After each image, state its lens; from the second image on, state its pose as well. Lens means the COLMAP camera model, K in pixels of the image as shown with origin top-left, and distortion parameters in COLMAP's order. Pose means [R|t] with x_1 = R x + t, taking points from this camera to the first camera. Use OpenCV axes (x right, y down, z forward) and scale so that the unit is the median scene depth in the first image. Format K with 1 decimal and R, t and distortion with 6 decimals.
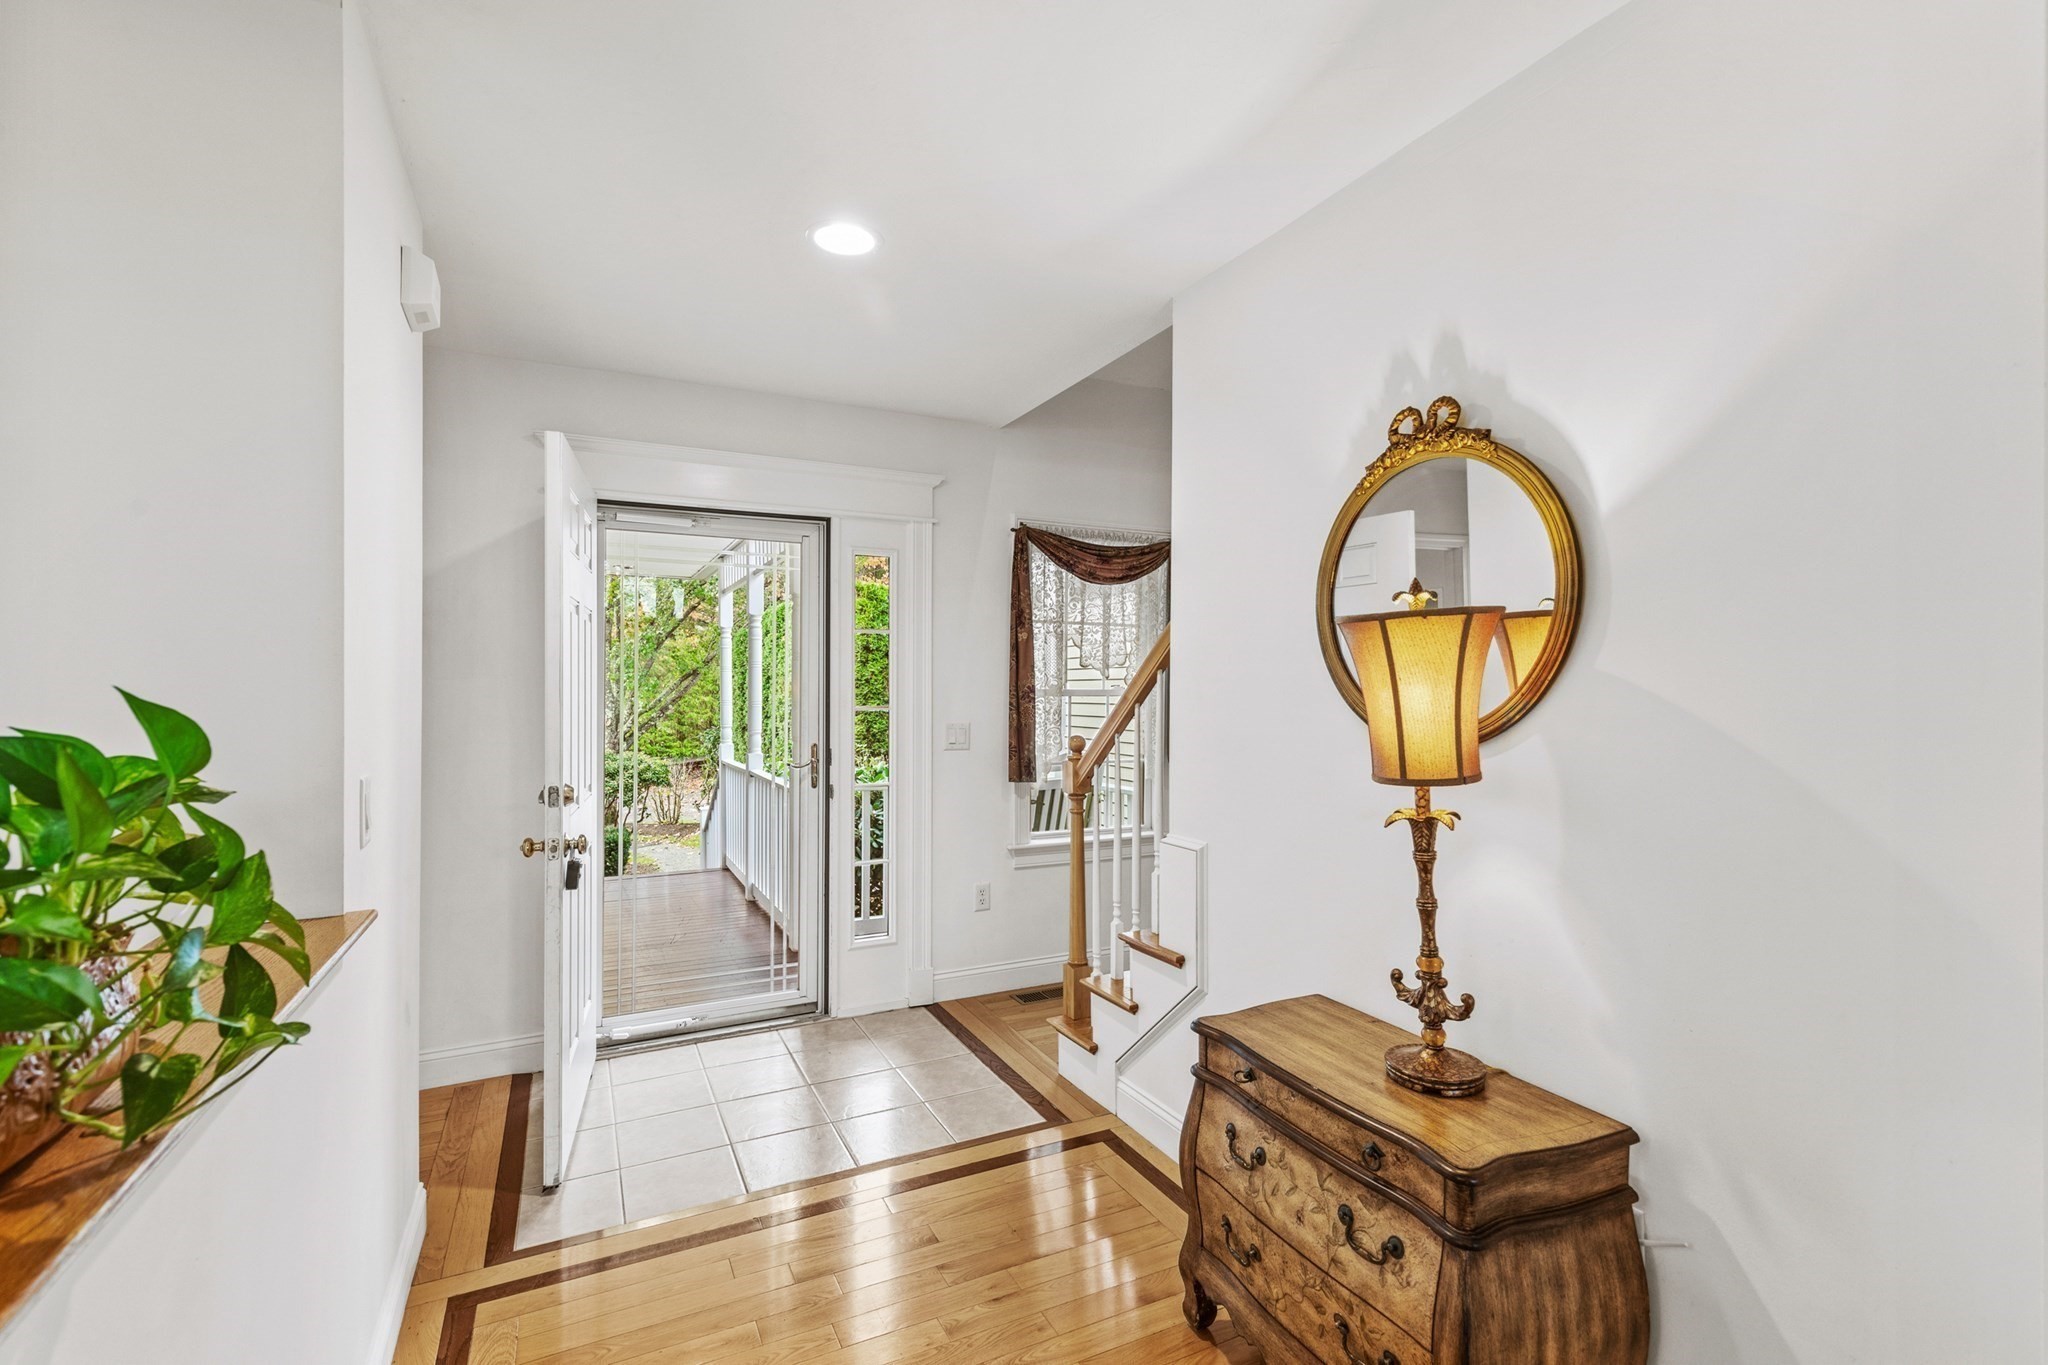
lens RADIAL K [[922.1, 0, 1025.4], [0, 922.1, 682.4], [0, 0, 1]] dist [0.010985, -0.001004]
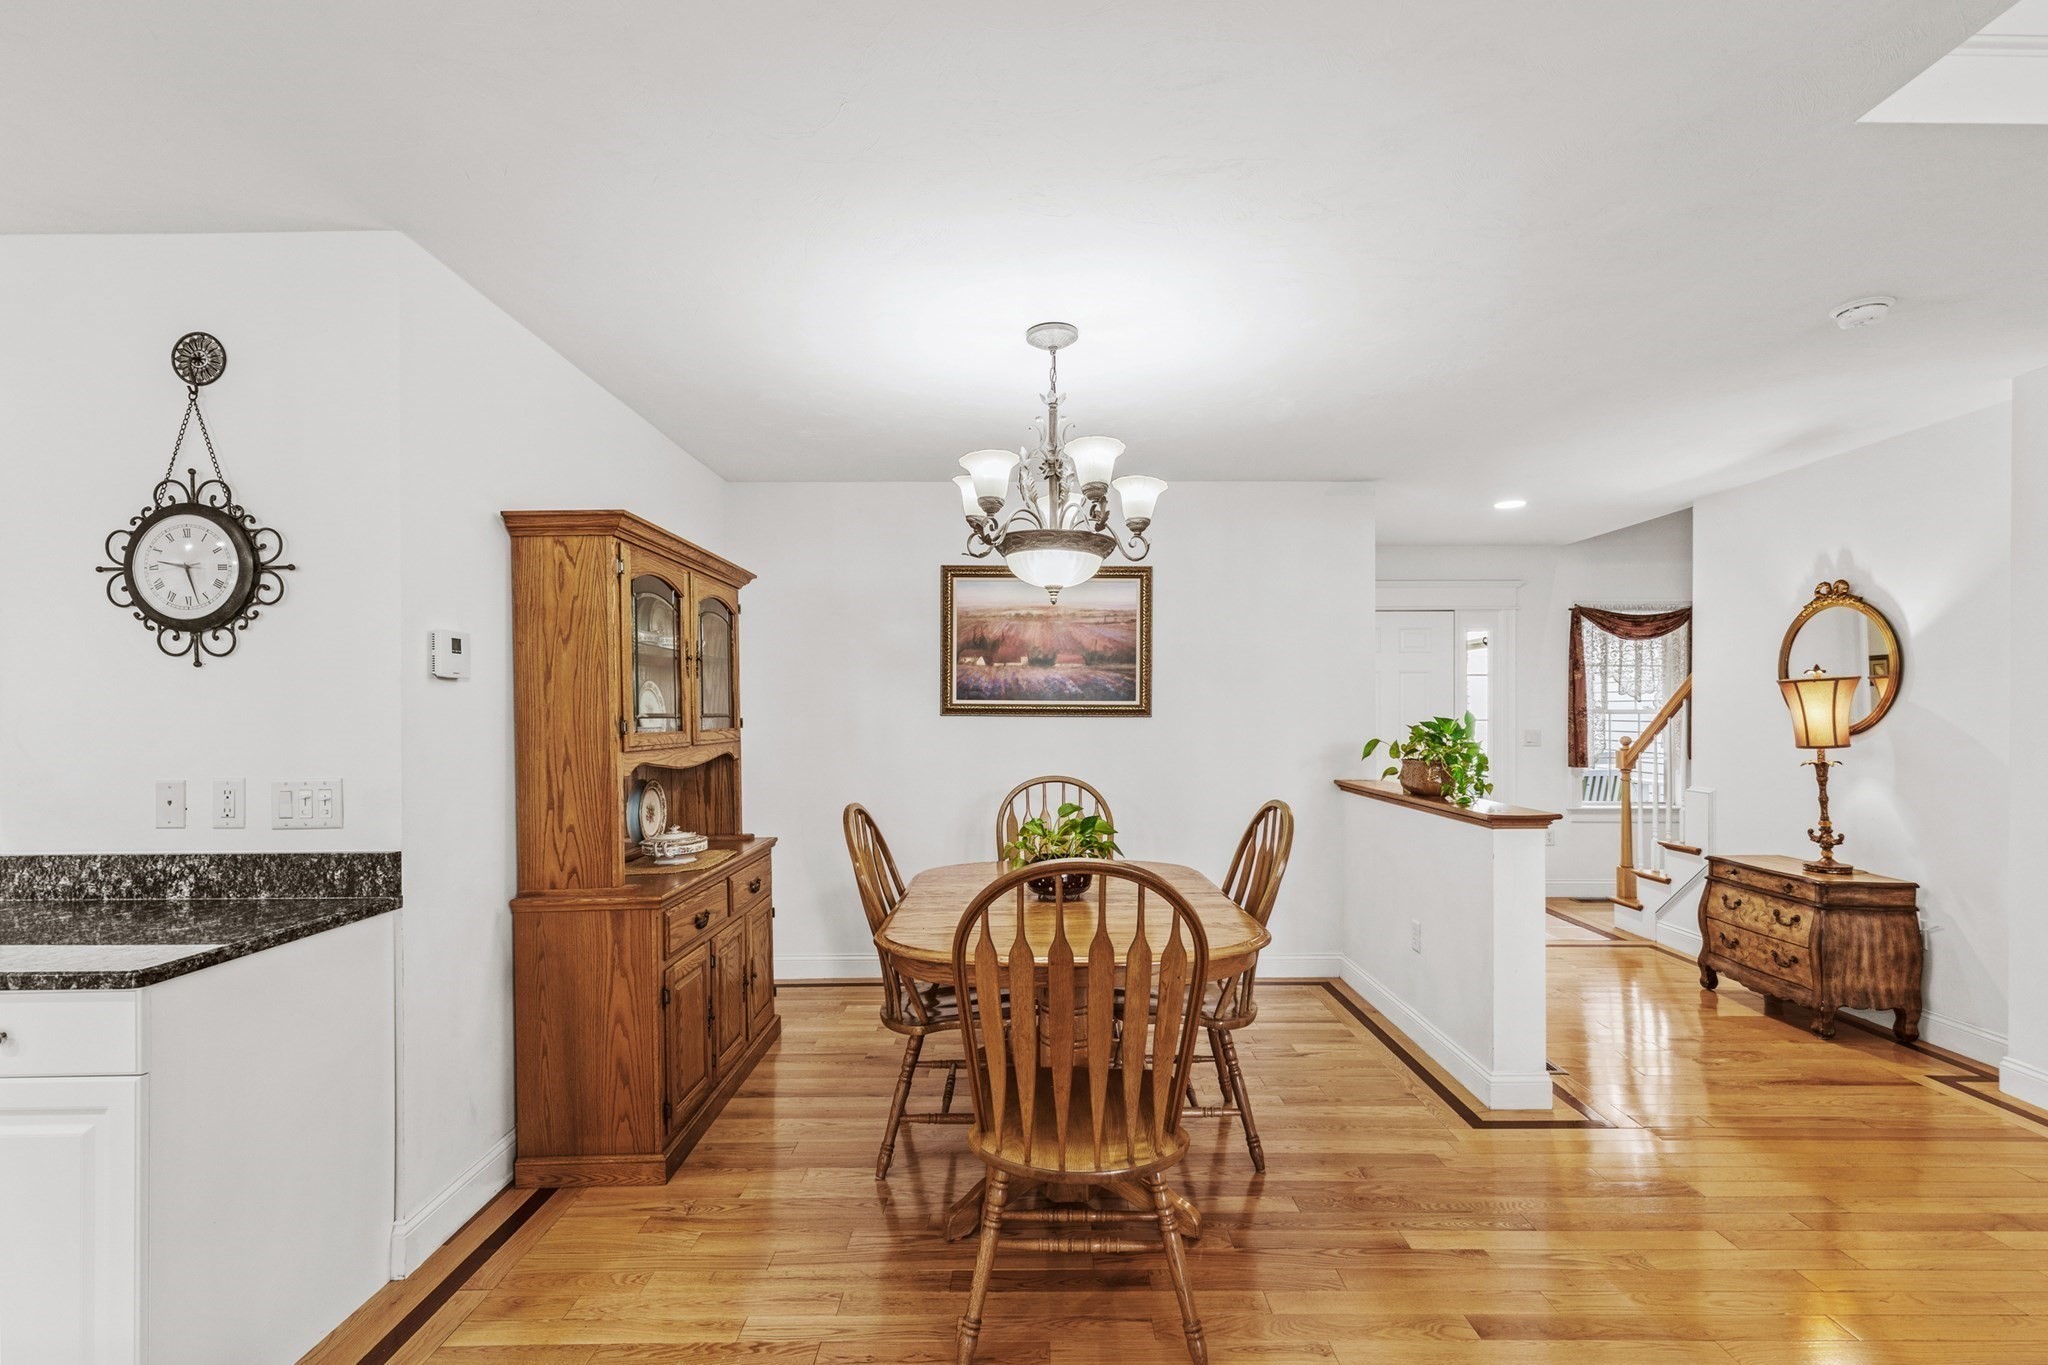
lens RADIAL K [[922.1, 0, 1029.2], [0, 922.1, 701.7], [0, 0, 1]] dist [0.010985, -0.001004]
pose [[0.895435, -0.001843, -0.445189, -0.212858], [0.002031, 0.999998, -0.000055, -0.010969], [0.445188, -0.000855, 0.895436, -1.305986]]
